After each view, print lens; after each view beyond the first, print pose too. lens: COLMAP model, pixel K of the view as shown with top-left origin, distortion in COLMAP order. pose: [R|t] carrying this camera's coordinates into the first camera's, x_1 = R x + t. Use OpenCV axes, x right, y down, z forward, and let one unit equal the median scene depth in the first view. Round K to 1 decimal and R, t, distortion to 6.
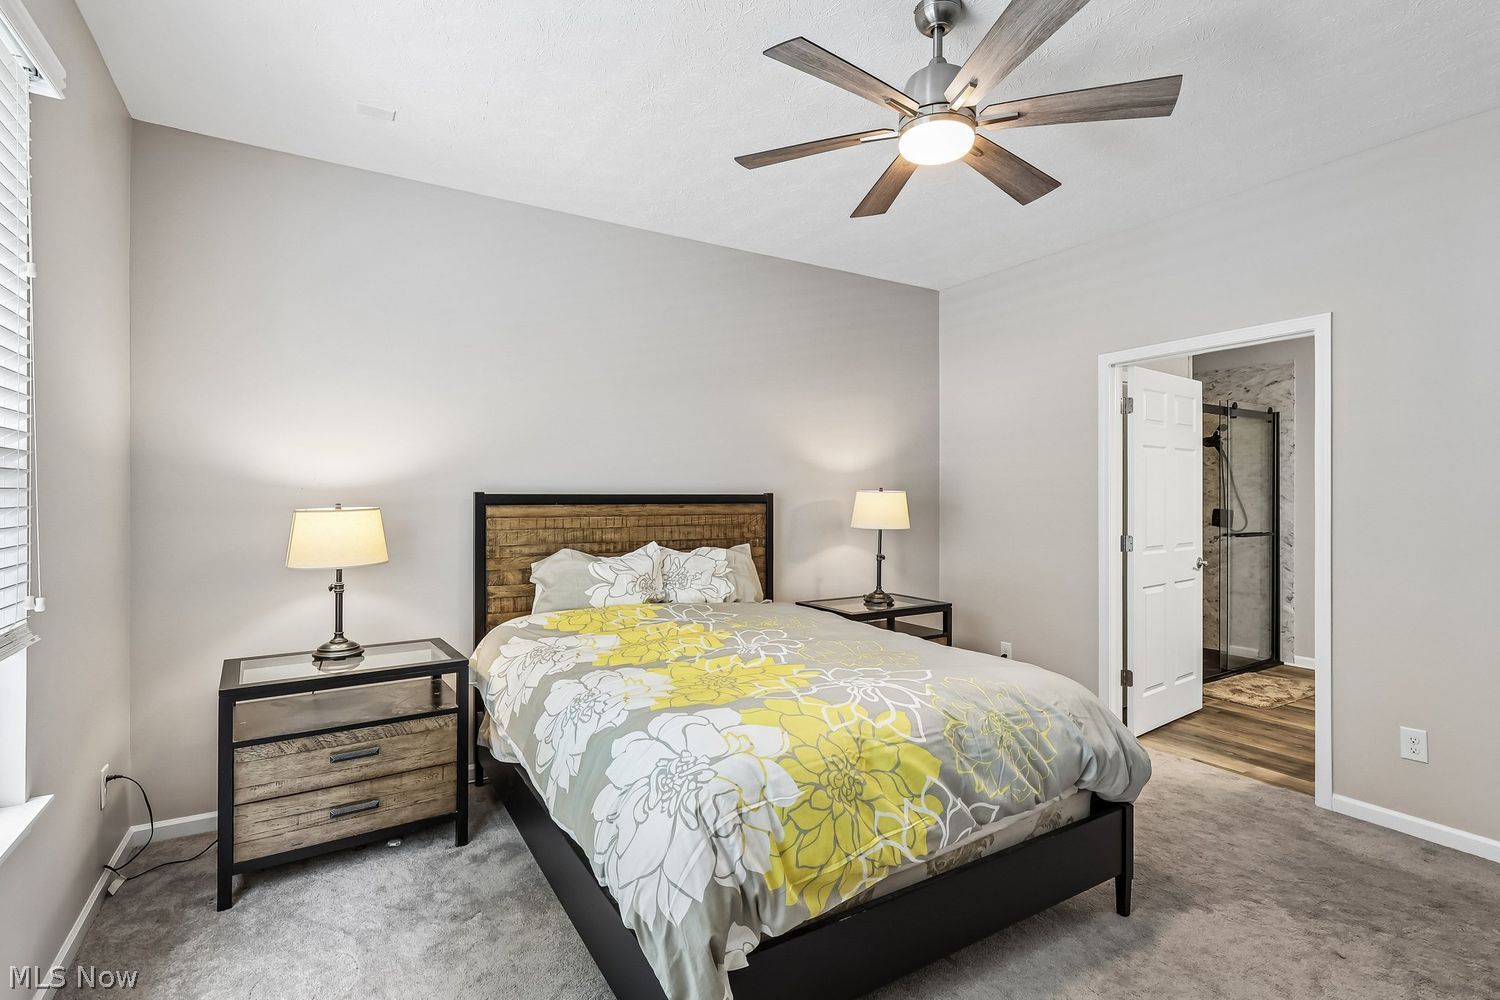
lens RADIAL K [[707.9, 0, 753.2], [0, 707.9, 496.8], [0, 0, 1]] dist [-0.008883, -0.000665]
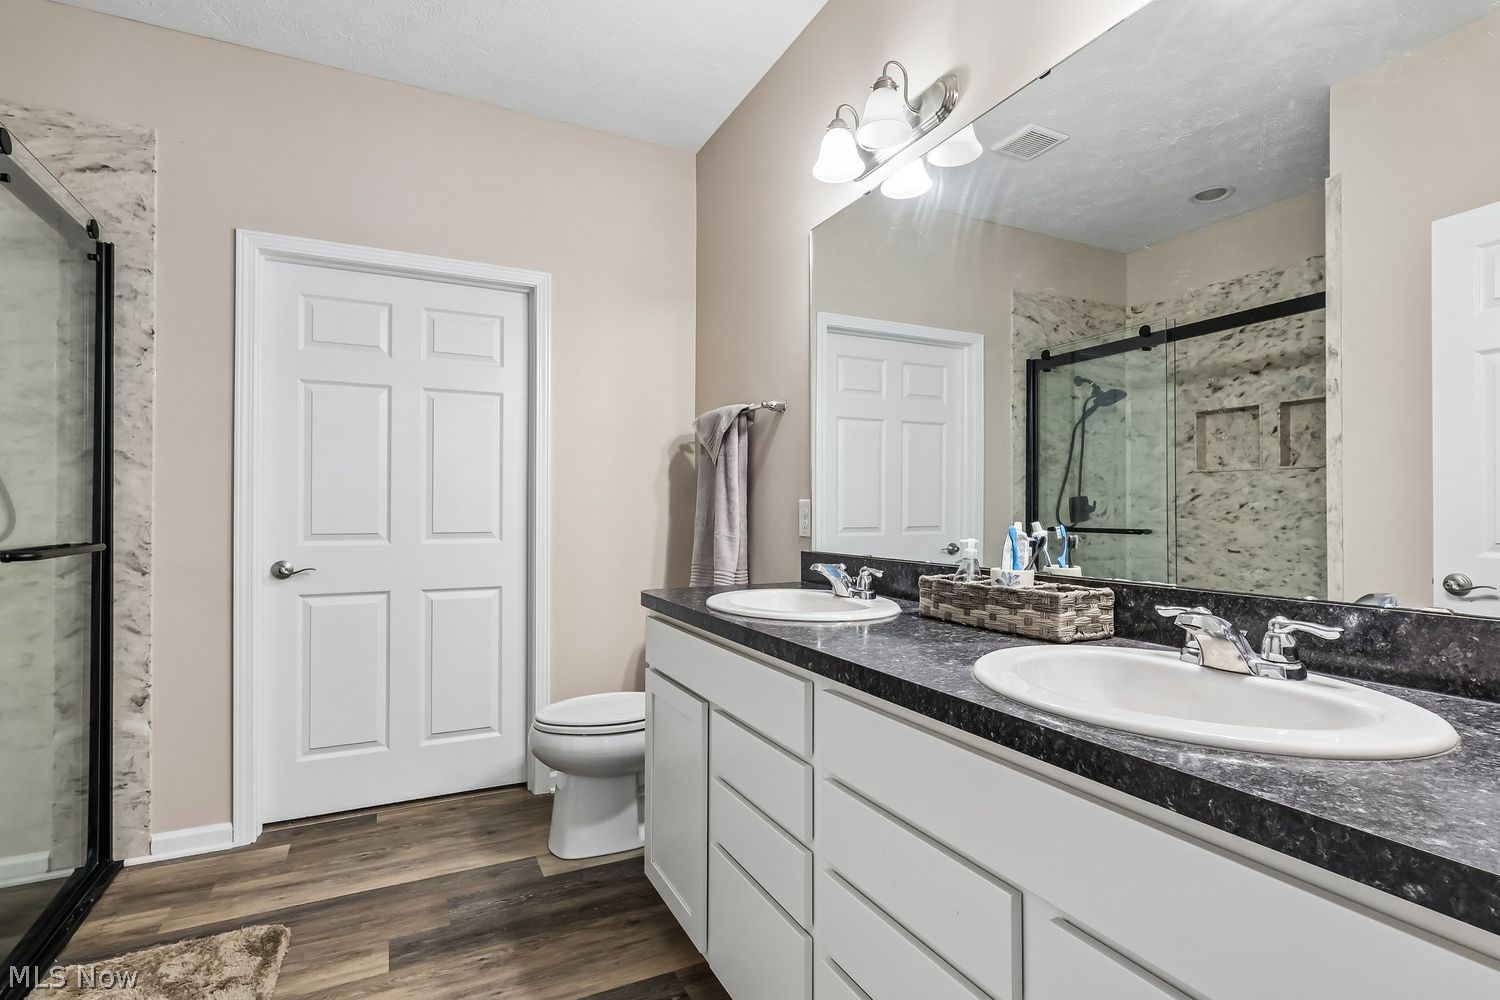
lens RADIAL K [[707.9, 0, 749.4], [0, 707.9, 503.2], [0, 0, 1]] dist [-0.008883, -0.000665]
pose [[0.080945, 0.005957, 0.996701, 0.376431], [0.001350, 0.999981, -0.006087, 0.031015], [-0.996718, 0.001838, 0.080935, 0.604243]]
